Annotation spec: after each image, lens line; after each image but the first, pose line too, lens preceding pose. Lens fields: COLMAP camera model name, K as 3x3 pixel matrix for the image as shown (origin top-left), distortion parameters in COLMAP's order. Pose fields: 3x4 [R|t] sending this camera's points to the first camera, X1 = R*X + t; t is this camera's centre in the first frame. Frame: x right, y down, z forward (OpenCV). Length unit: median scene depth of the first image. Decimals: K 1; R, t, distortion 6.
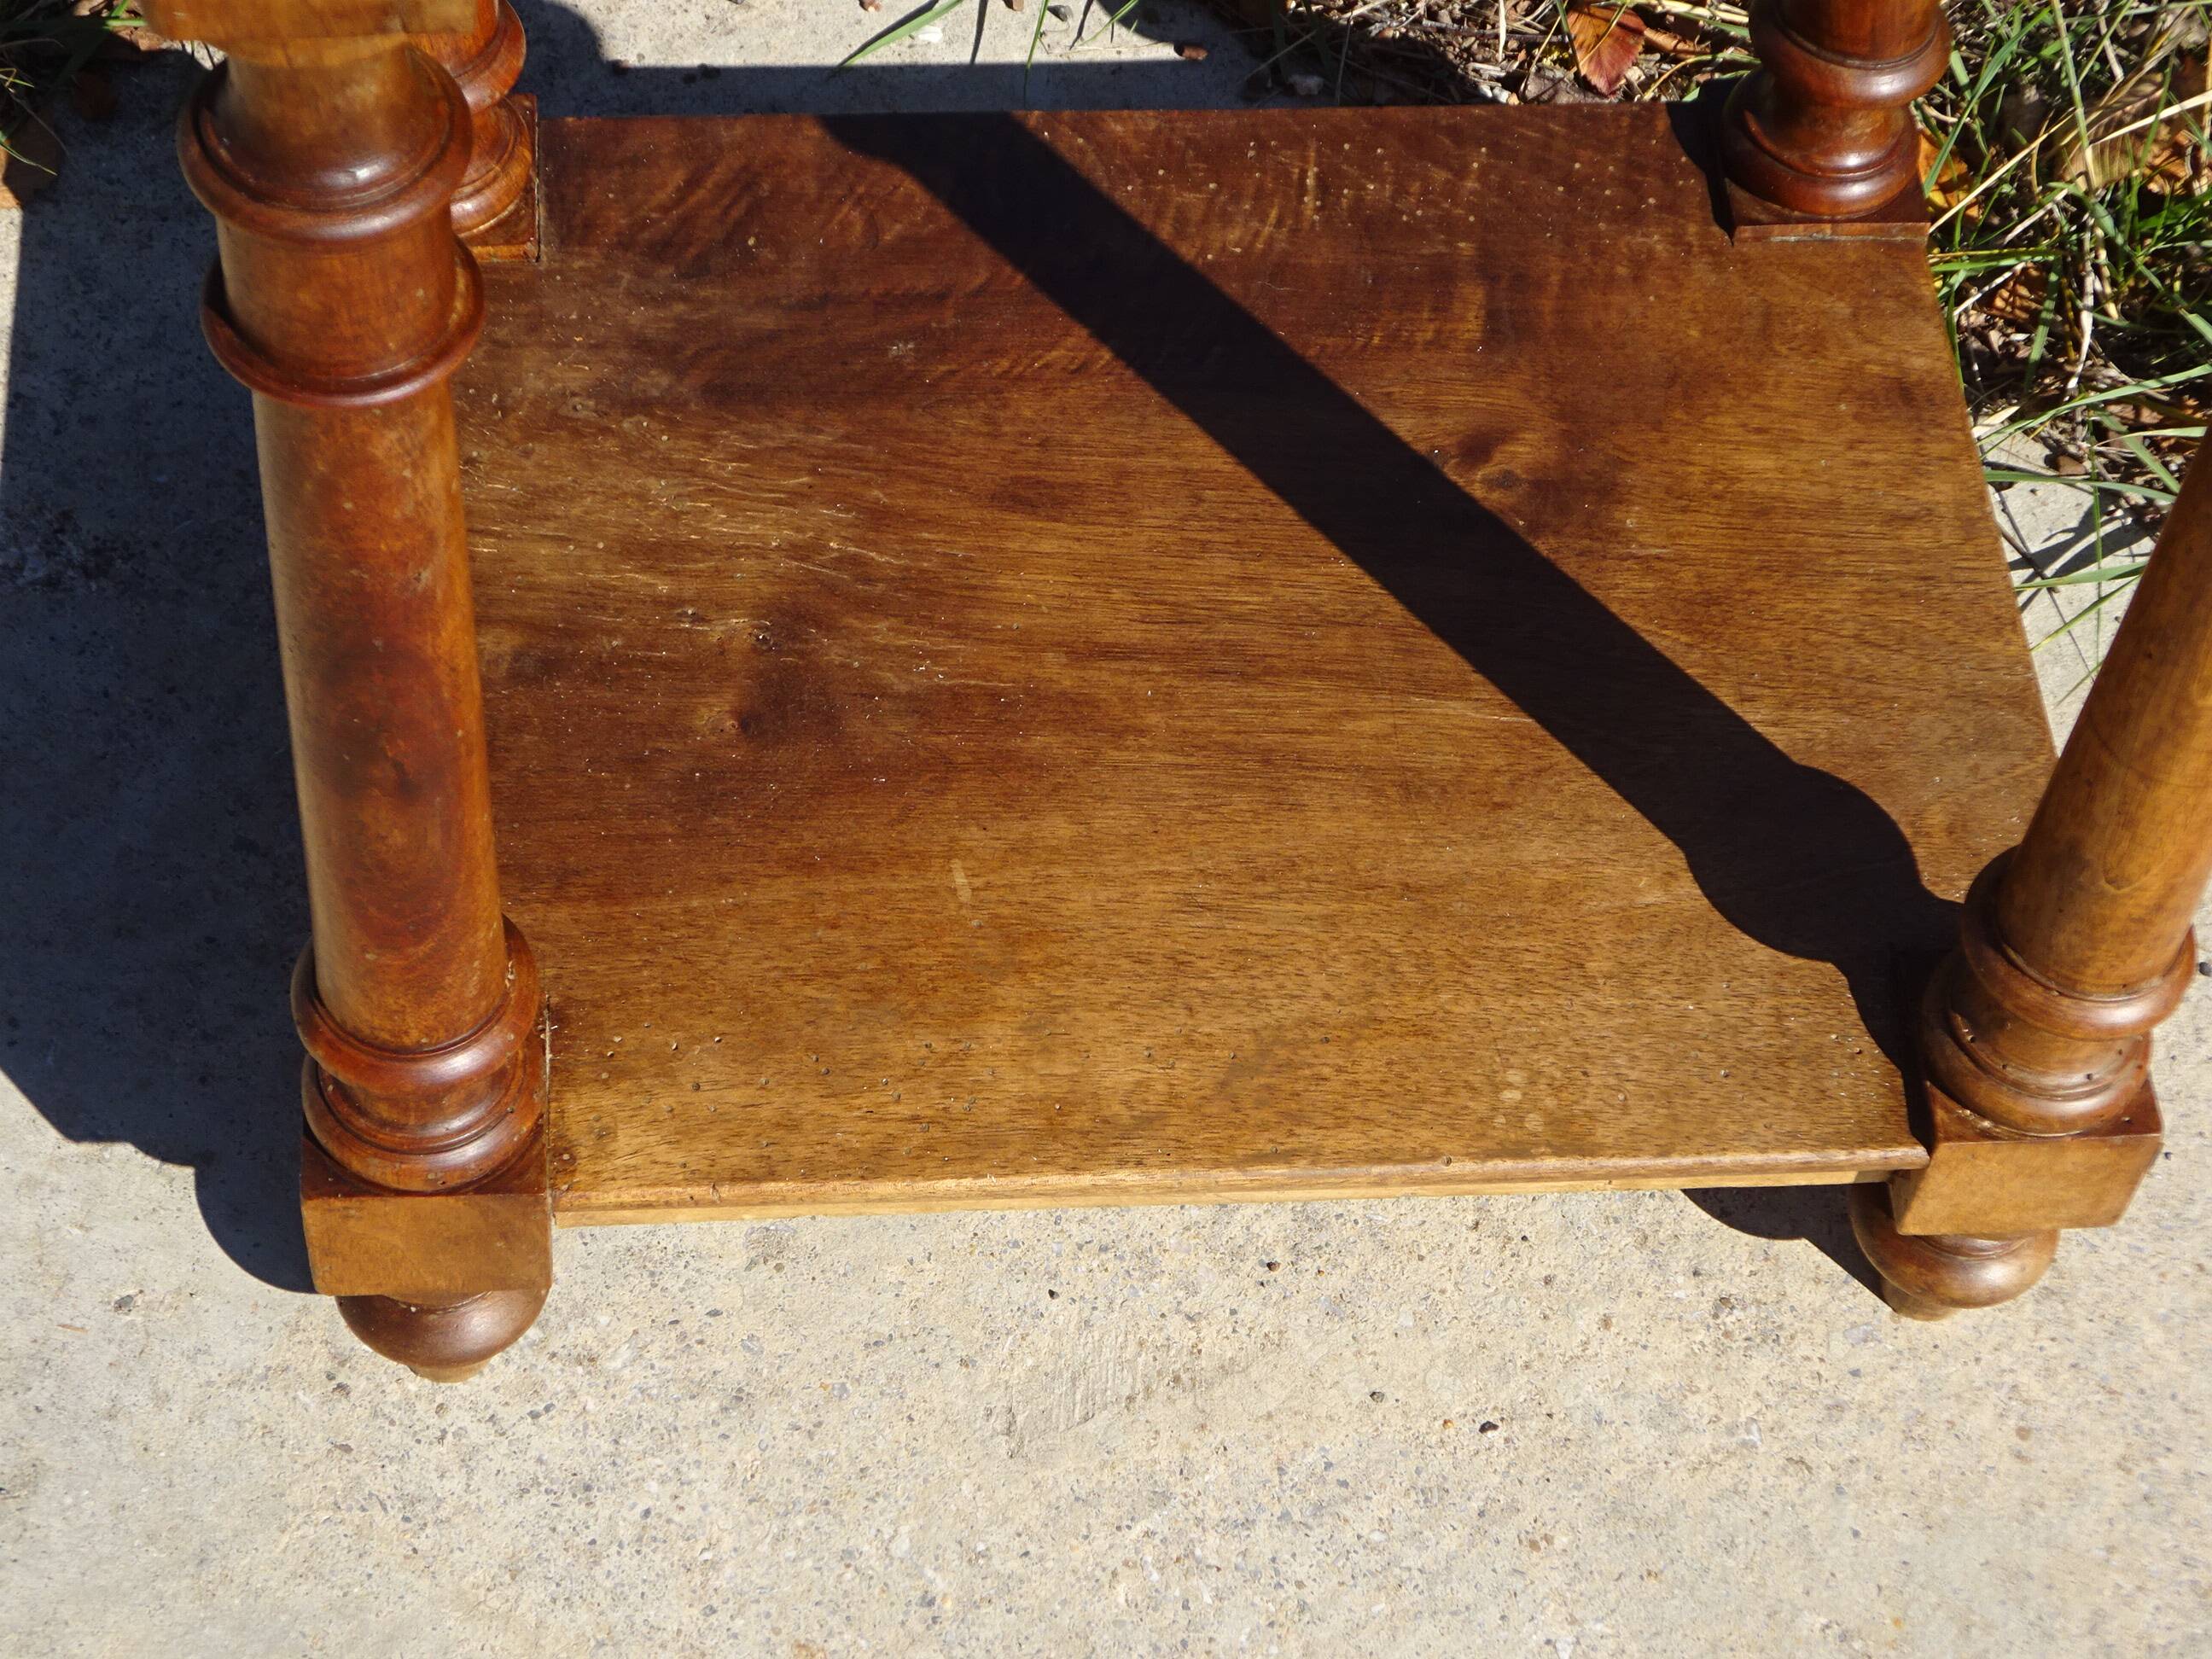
lens RADIAL K [[4329.5, 0, 1101.1], [0, 4329.5, 827.7], [0, 0, 1]] dist [-0.008208, 0.000000]
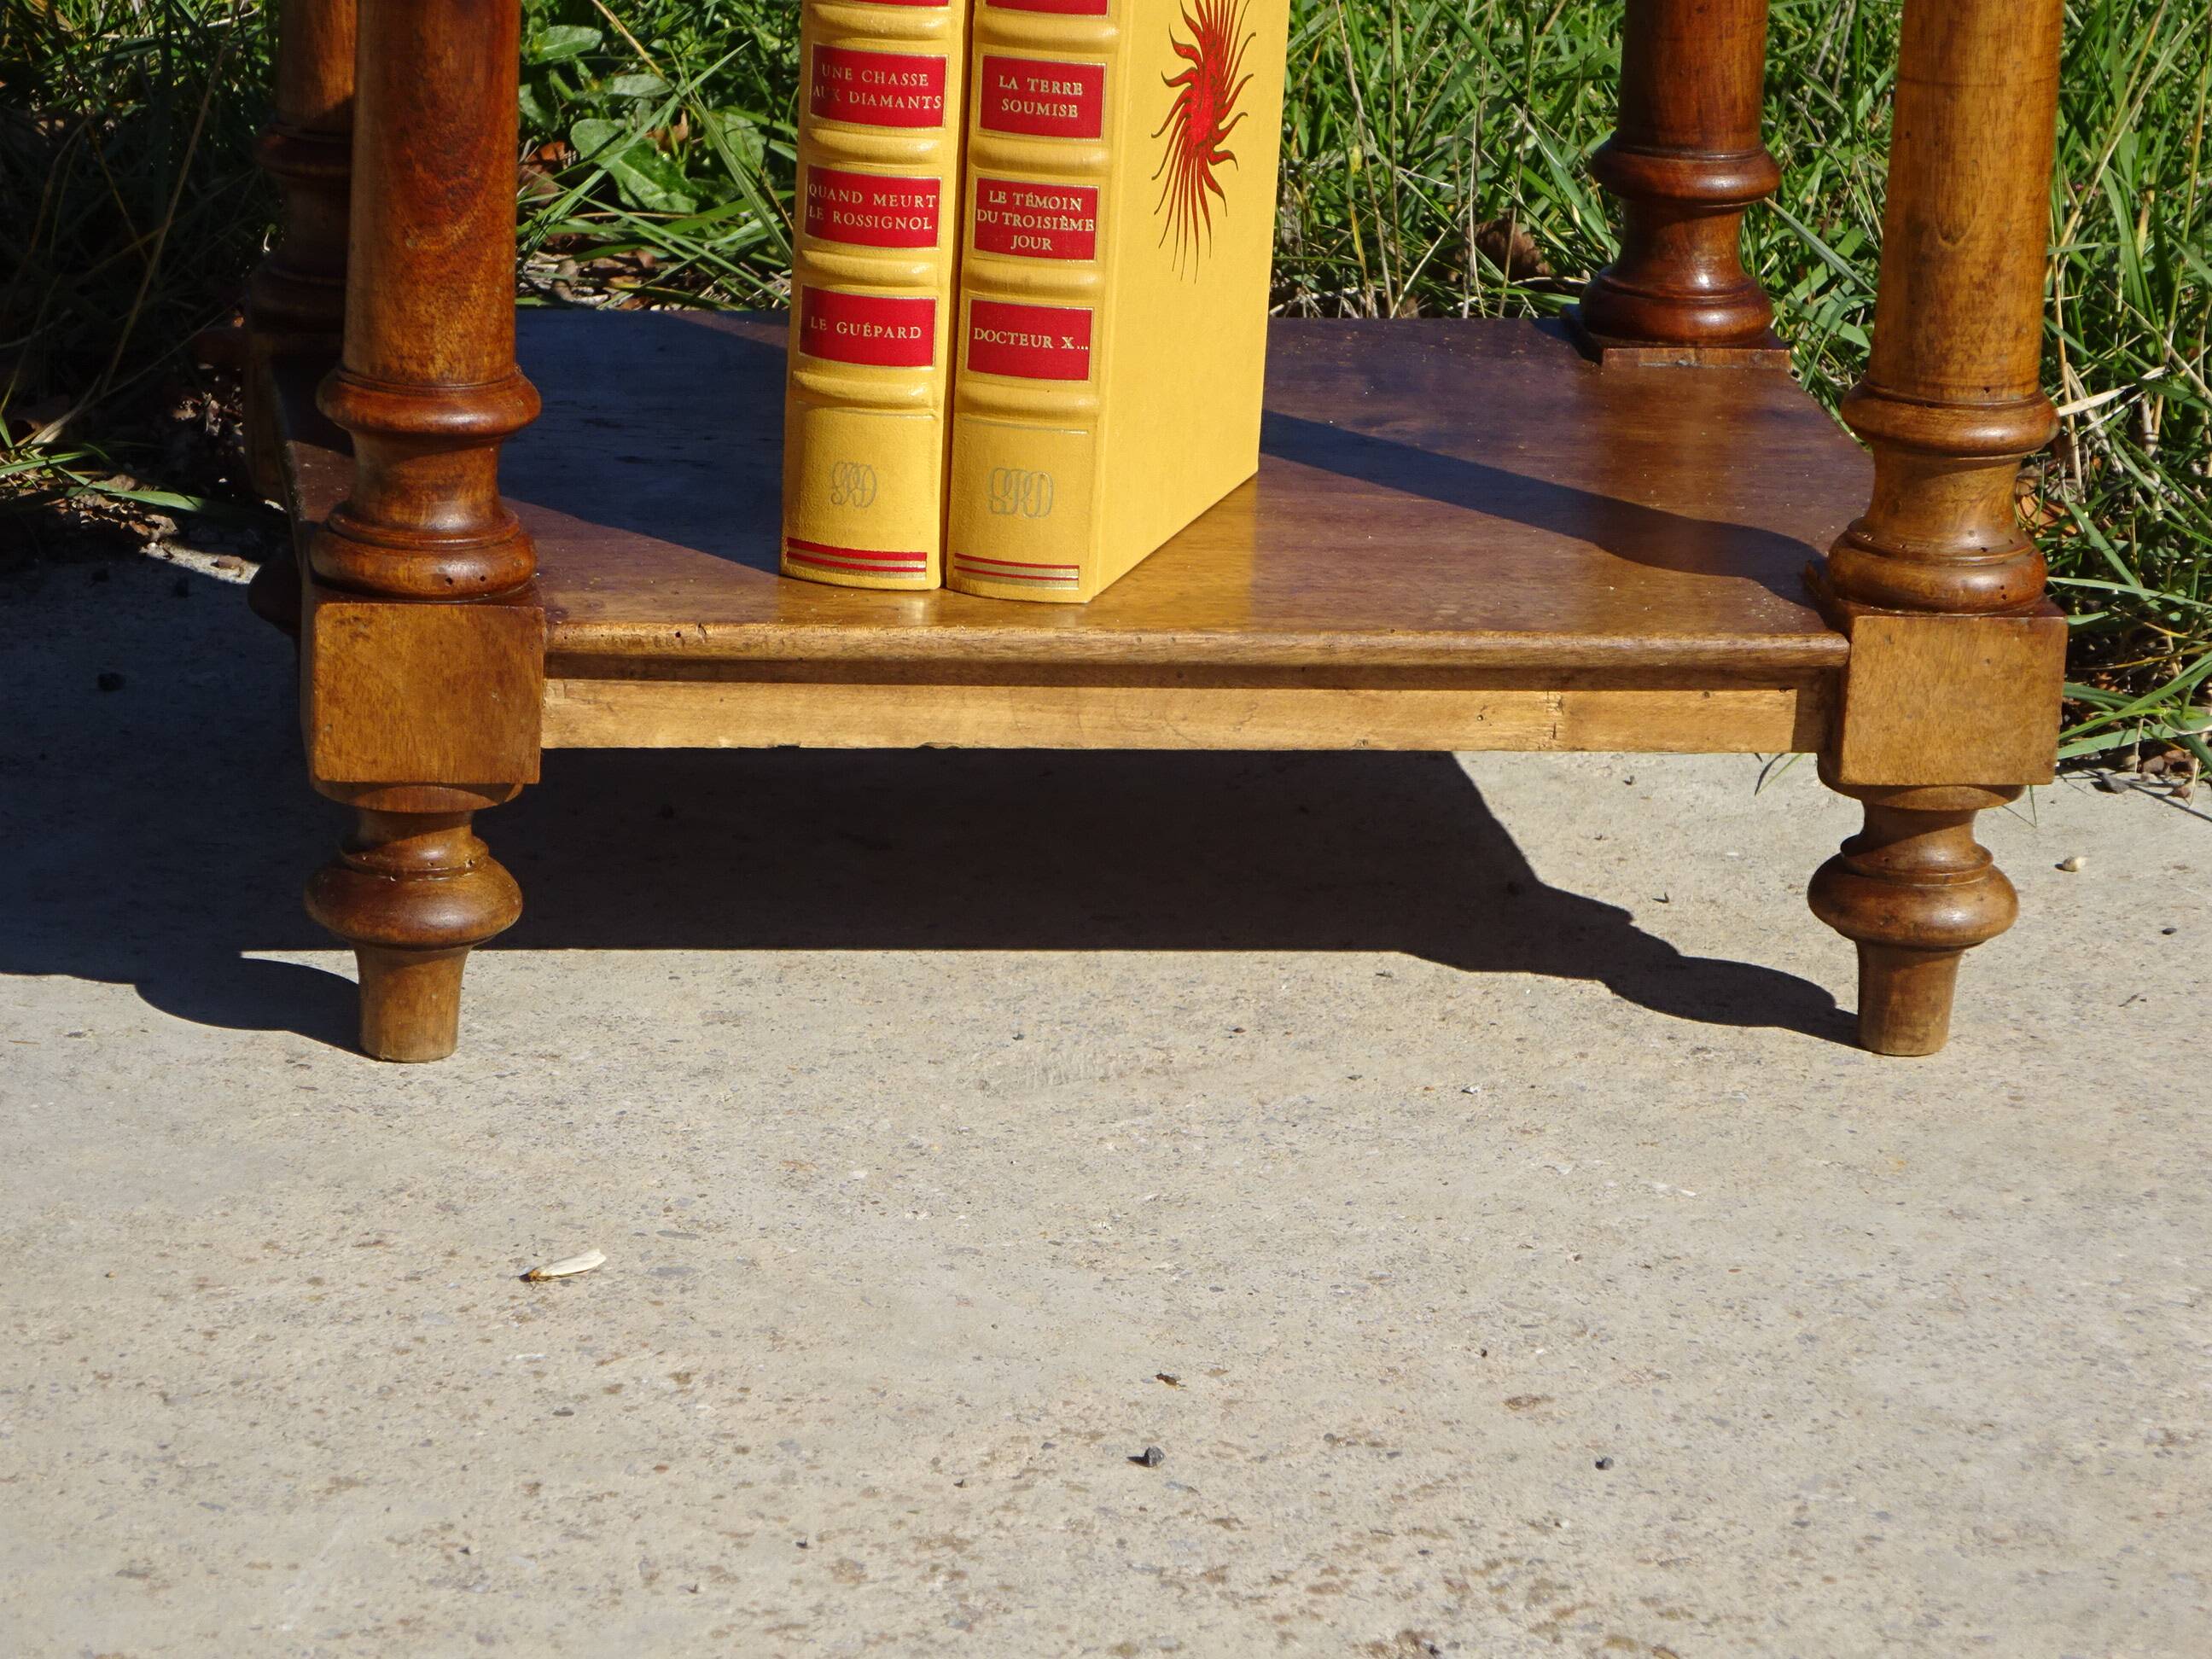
lens RADIAL K [[7595.6, 0, 1119.3], [0, 7595.6, 828.1], [0, 0, 1]] dist [-0.039300, 0.000000]
pose [[0.997045, -0.041202, 0.064843, -0.100345], [0.072418, 0.785822, -0.614198, 1.160020], [-0.025649, 0.617079, 0.786483, -0.392535]]
